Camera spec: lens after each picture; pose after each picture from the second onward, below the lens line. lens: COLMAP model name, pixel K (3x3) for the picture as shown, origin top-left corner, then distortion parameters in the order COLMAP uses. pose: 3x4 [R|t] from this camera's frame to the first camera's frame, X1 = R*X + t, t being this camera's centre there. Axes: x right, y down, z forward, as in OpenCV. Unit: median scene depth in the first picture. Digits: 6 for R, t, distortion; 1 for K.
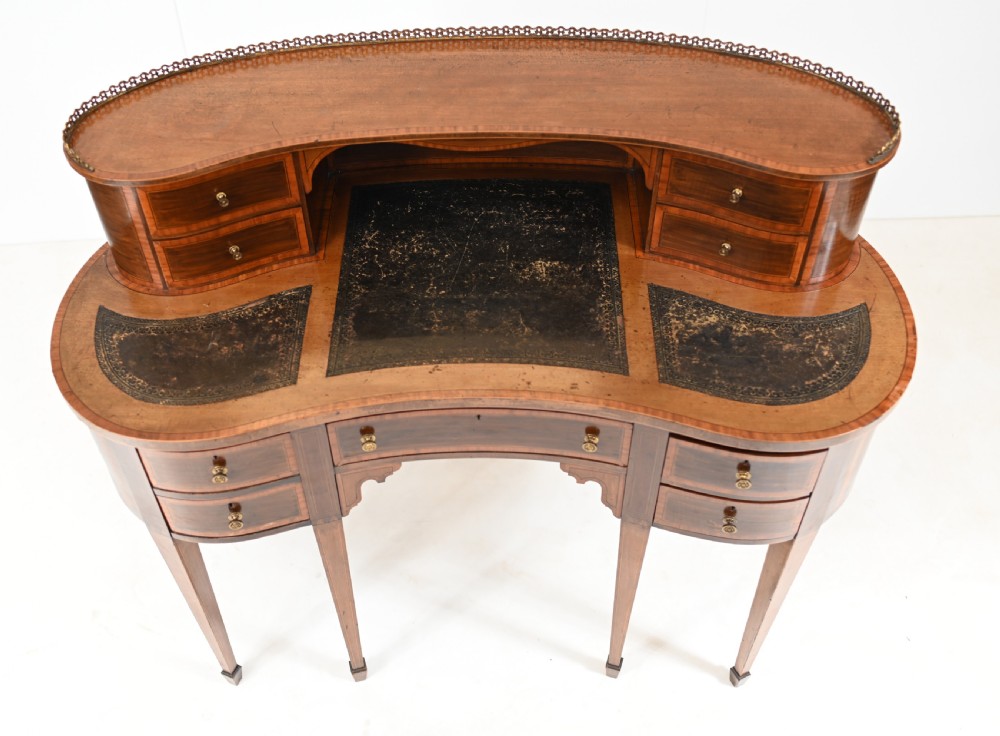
lens RADIAL K [[1091.8, 0, 465.4], [0, 1091.8, 362.1], [0, 0, 1]] dist [0.000397, 0.000000]
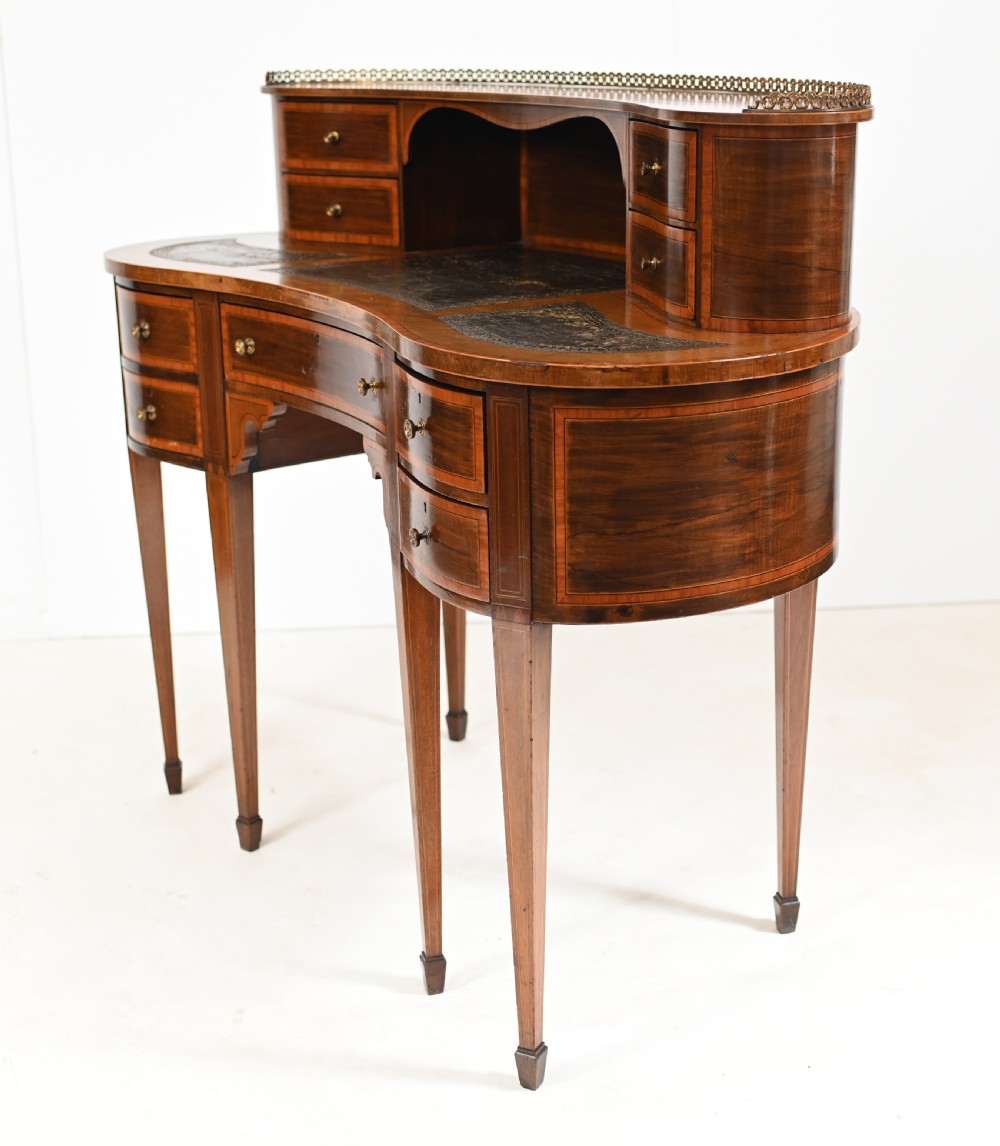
lens RADIAL K [[1721.7, 0, 574.0], [0, 1721.7, 604.9], [0, 0, 1]] dist [-0.021596, 0.000000]
pose [[0.604706, 0.278260, -0.746259, 1.163905], [-0.606584, 0.768102, -0.205121, 0.354887], [0.516126, 0.576707, 0.633264, 0.358346]]
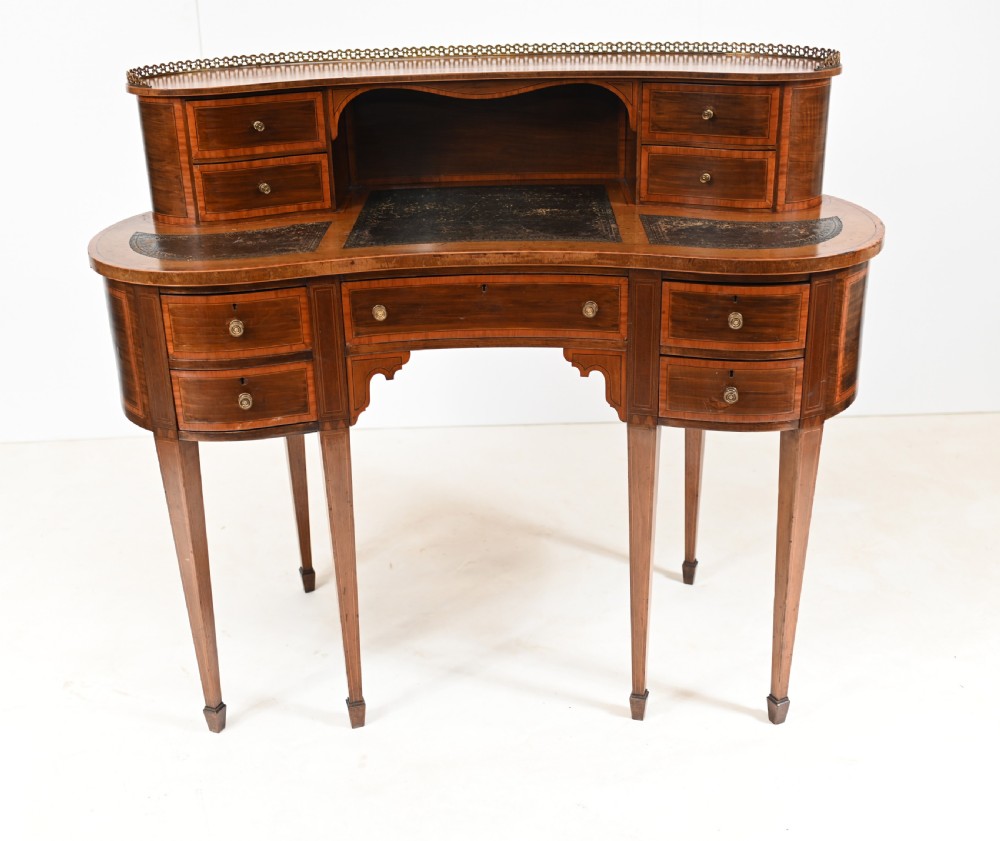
lens RADIAL K [[1223.3, 0, 495.1], [0, 1223.3, 421.2], [0, 0, 1]] dist [0.000635, 0.000000]
pose [[0.999975, -0.002998, 0.006410, 0.014448], [0.005492, 0.900057, -0.435738, 0.666715], [-0.004463, 0.435762, 0.900051, -0.015750]]
